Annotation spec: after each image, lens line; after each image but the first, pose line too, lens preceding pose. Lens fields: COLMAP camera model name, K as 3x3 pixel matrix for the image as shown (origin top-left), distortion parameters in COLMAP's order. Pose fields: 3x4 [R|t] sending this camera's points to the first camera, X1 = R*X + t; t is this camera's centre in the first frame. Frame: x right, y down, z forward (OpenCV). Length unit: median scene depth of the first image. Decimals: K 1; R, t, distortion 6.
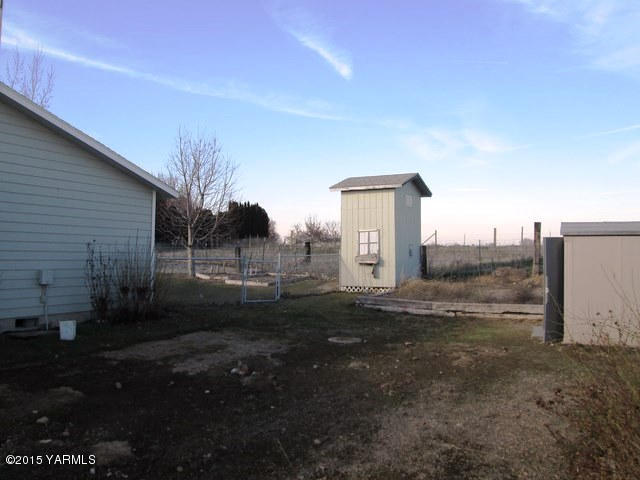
lens RADIAL K [[539.4, 0, 319.6], [0, 539.4, 240.4], [0, 0, 1]] dist [-0.028824, 0.002675]
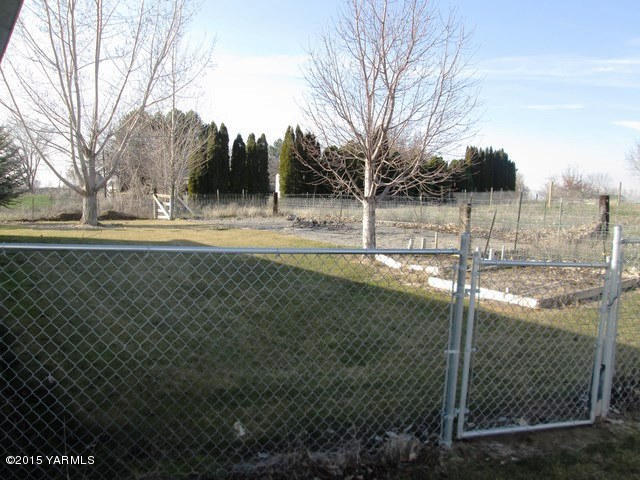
lens RADIAL K [[539.4, 0, 320.4], [0, 539.4, 240.7], [0, 0, 1]] dist [-0.028824, 0.002675]
pose [[0.906609, 0.043072, -0.419767, -0.066397], [-0.008614, 0.996459, 0.083641, 0.007938], [0.421883, -0.072213, 0.903770, 0.515993]]
